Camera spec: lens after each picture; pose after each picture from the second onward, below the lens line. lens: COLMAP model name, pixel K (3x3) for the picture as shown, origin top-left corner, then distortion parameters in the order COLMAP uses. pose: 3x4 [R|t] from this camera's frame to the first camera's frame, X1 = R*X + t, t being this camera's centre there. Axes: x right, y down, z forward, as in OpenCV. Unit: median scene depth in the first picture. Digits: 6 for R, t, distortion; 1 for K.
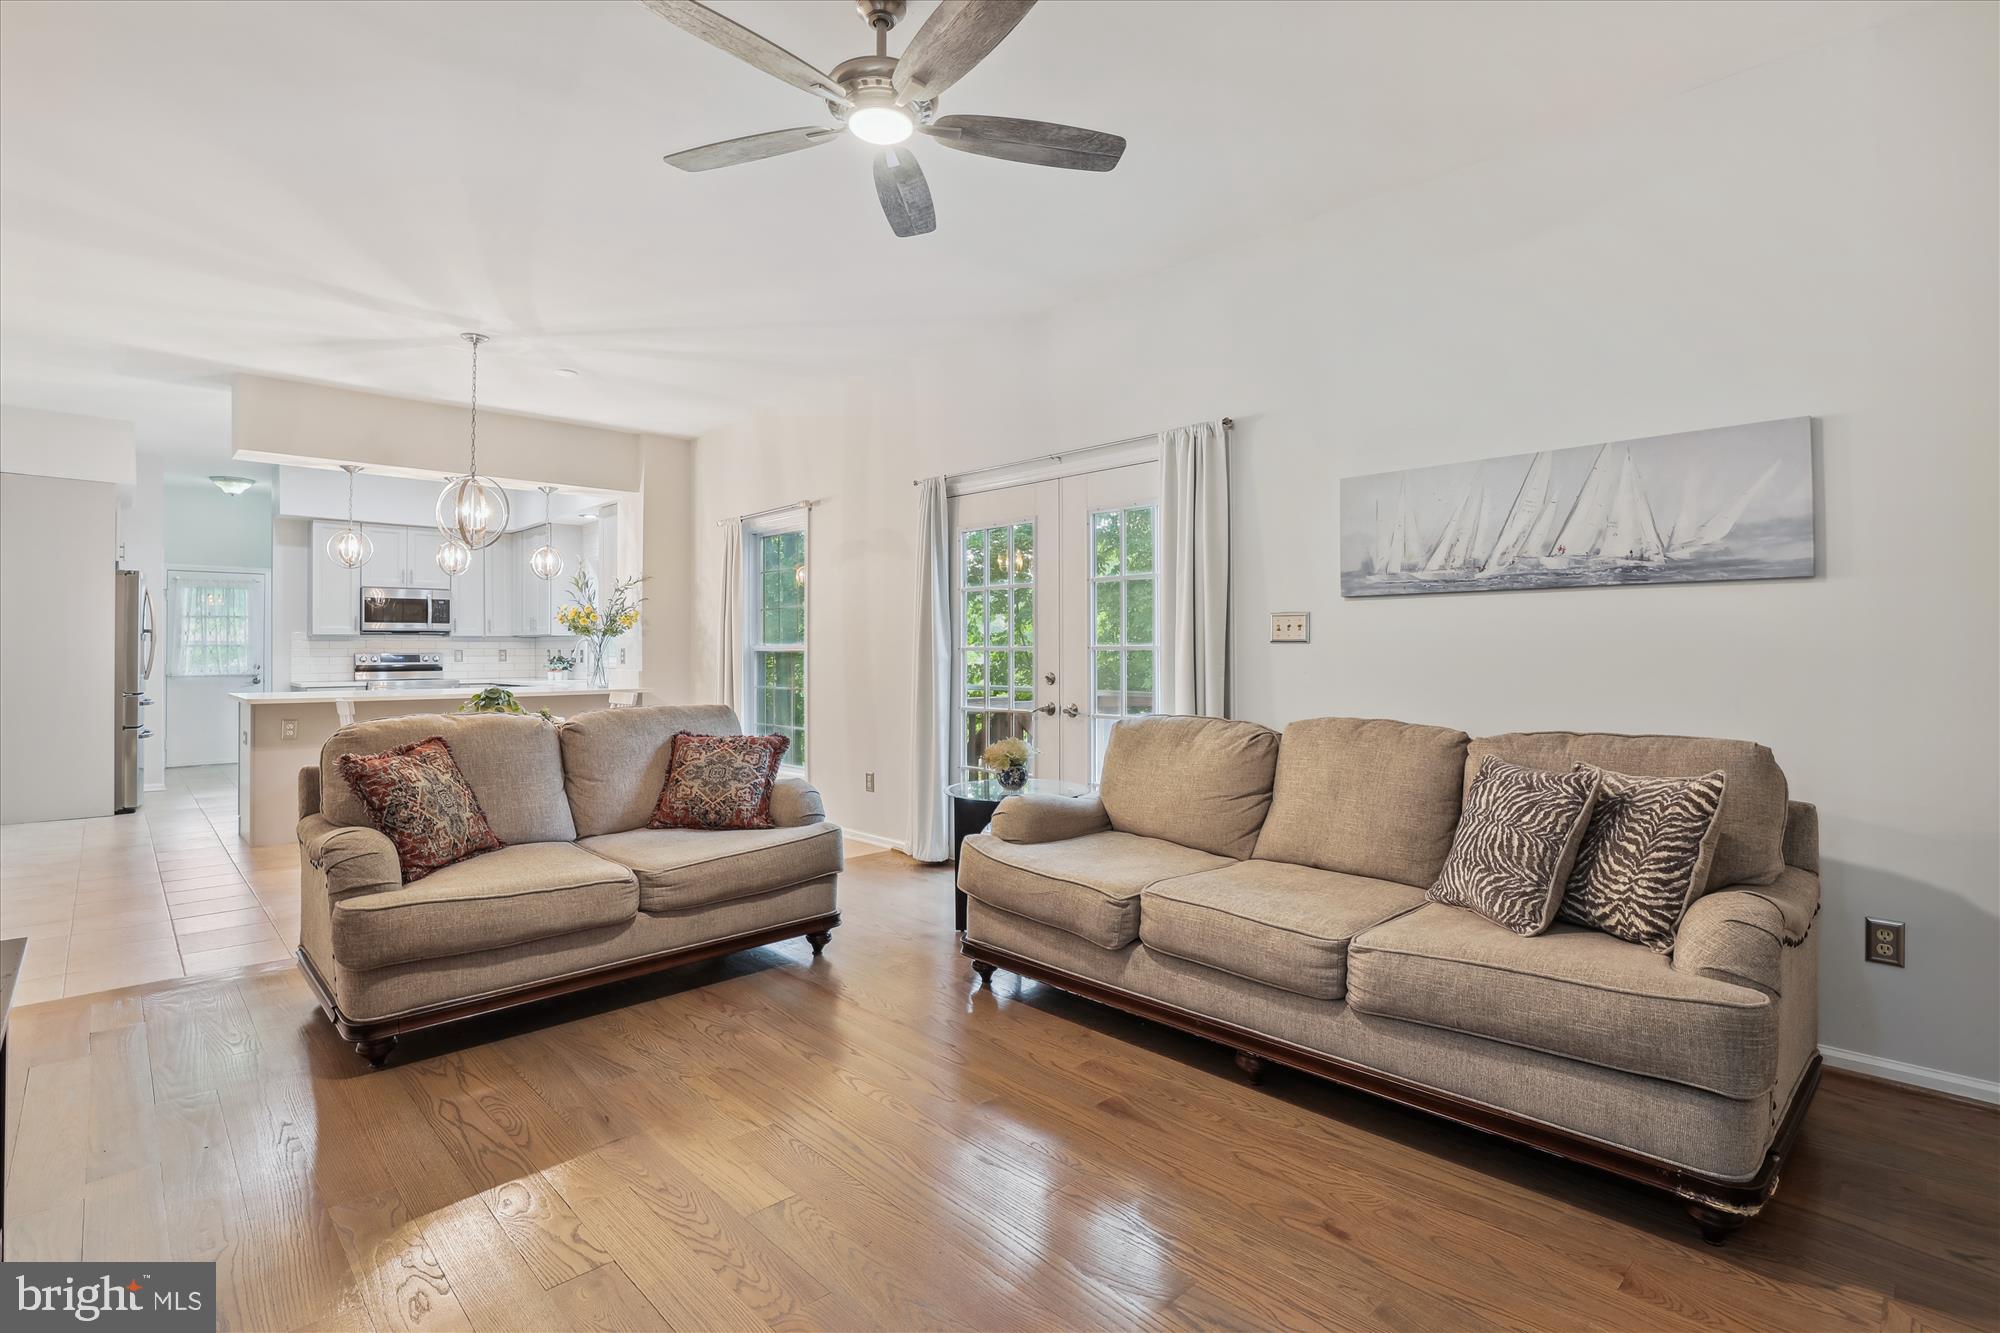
lens RADIAL K [[933.4, 0, 997.7], [0, 933.4, 660.2], [0, 0, 1]] dist [-0.011735, -0.000270]
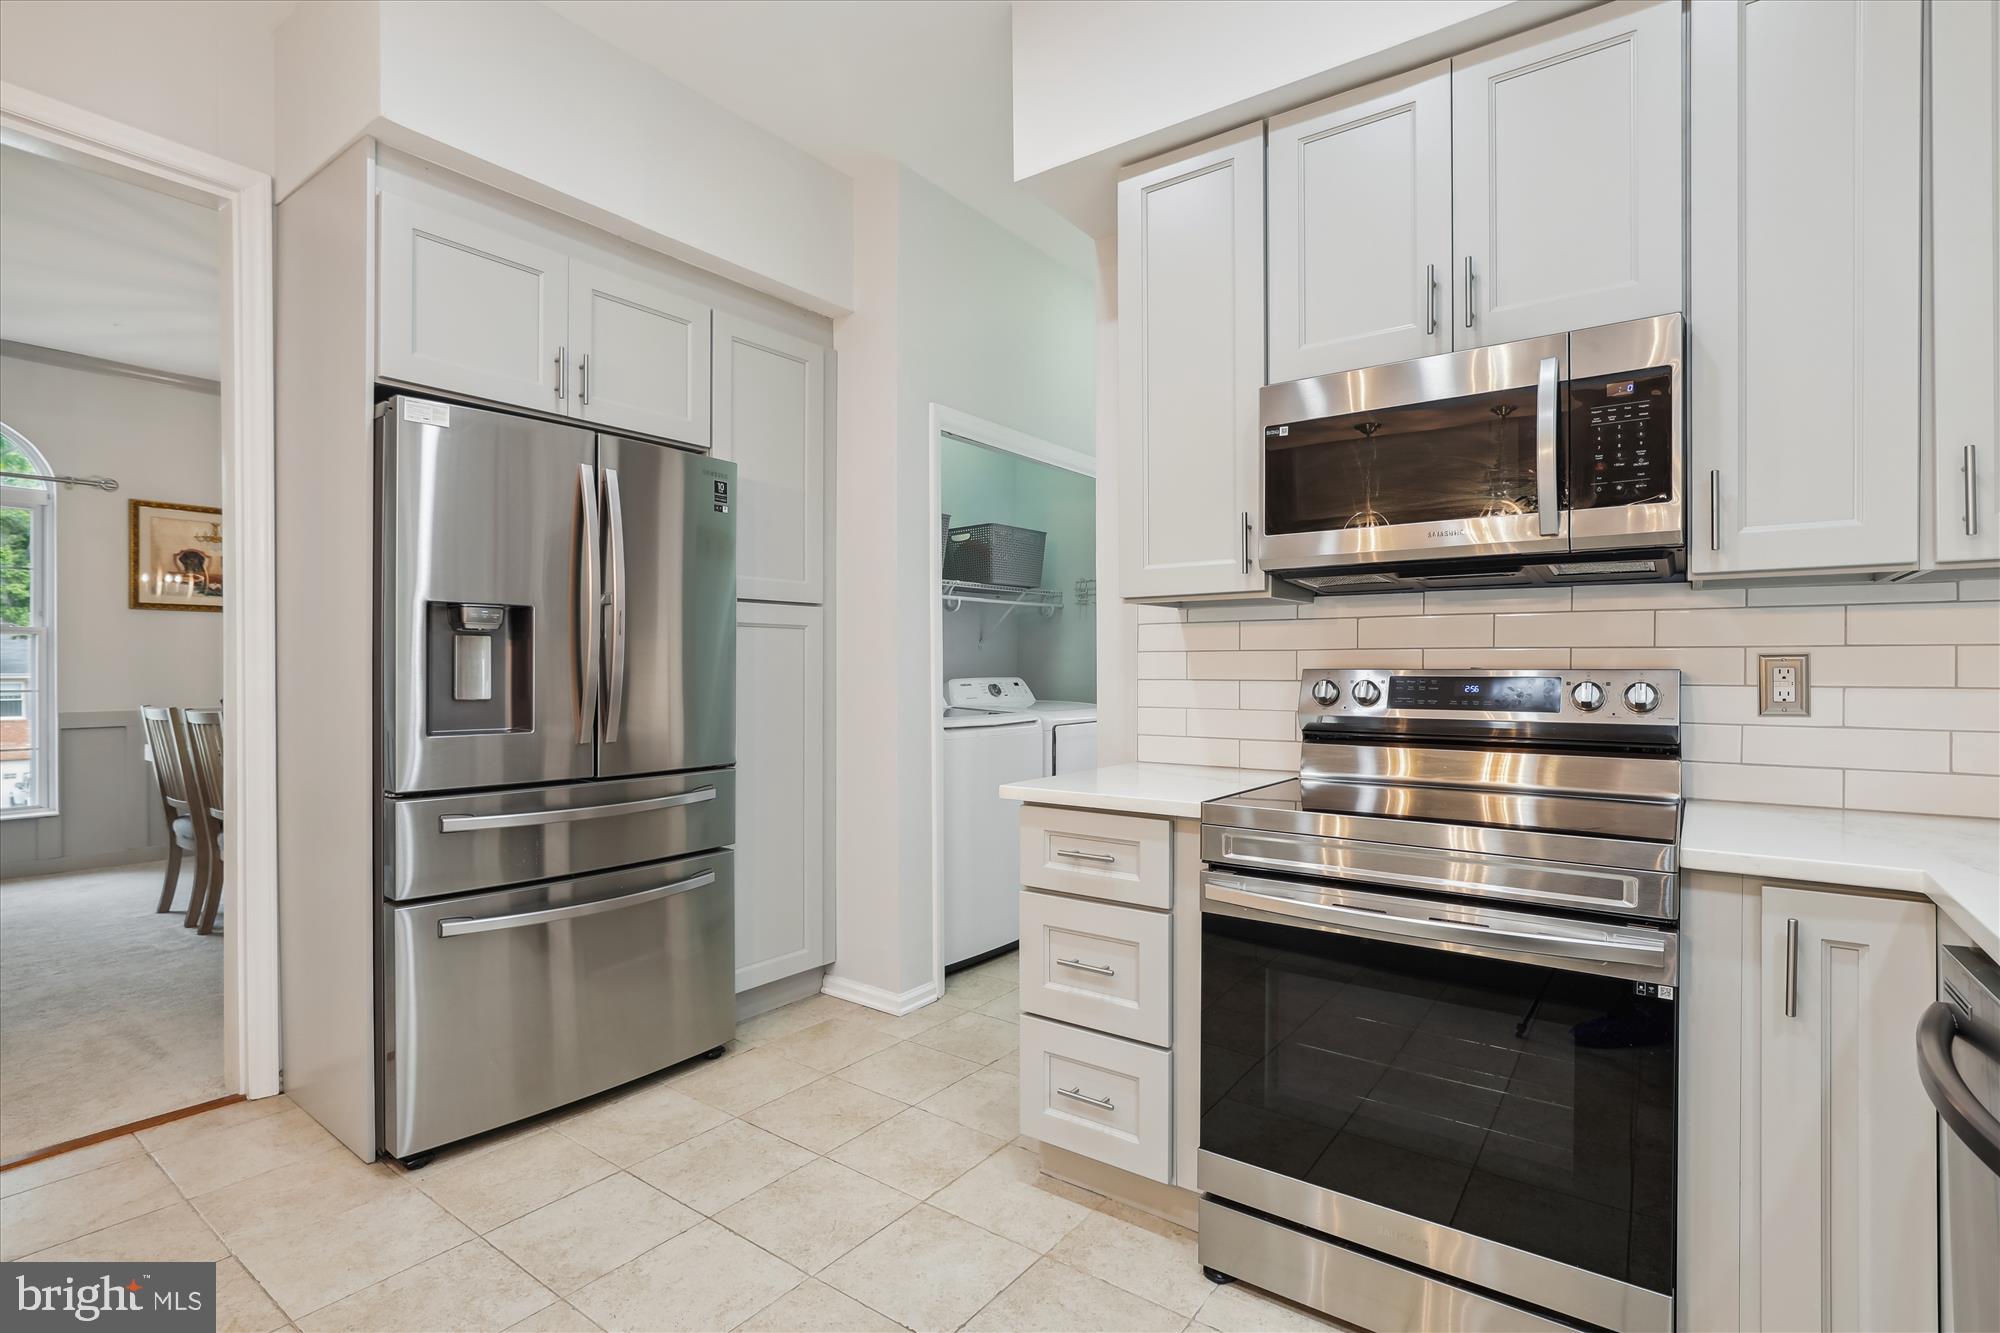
lens RADIAL K [[933.4, 0, 991.9], [0, 933.4, 666.1], [0, 0, 1]] dist [-0.011735, -0.000270]
pose [[0.168965, 0.006199, -0.985603, -0.449735], [0.004672, 0.999964, 0.007090, -0.010484], [0.985611, -0.005803, 0.168930, 0.865066]]
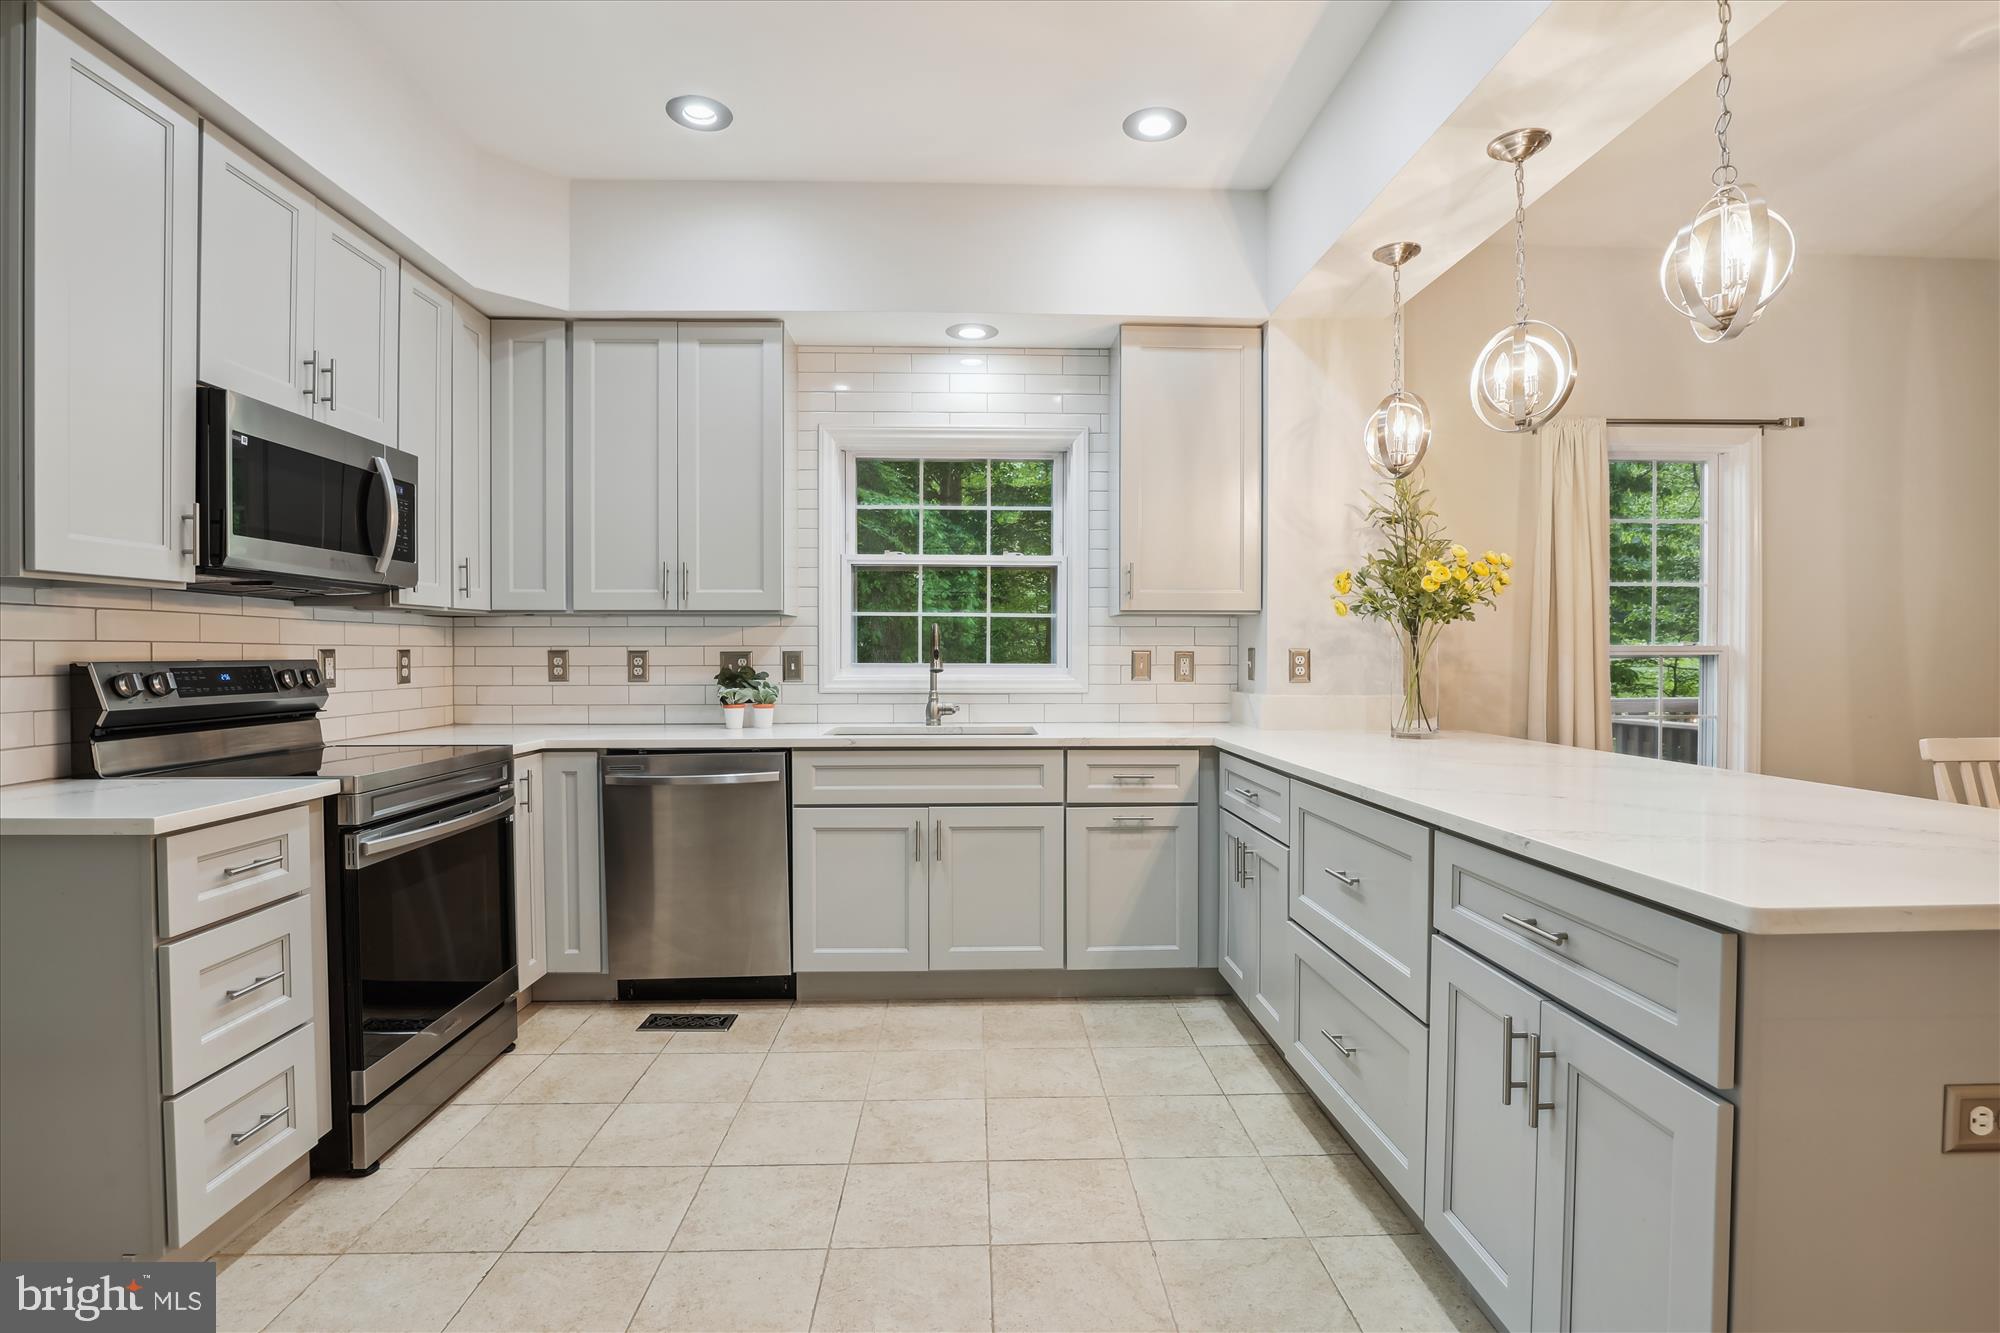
lens RADIAL K [[933.4, 0, 1000.6], [0, 933.4, 663.8], [0, 0, 1]] dist [-0.011735, -0.000270]
pose [[0.665947, -0.007517, 0.745961, -0.704236], [-0.003050, 0.999913, 0.012798, -0.010887], [-0.745993, -0.010798, 0.665867, 0.669068]]
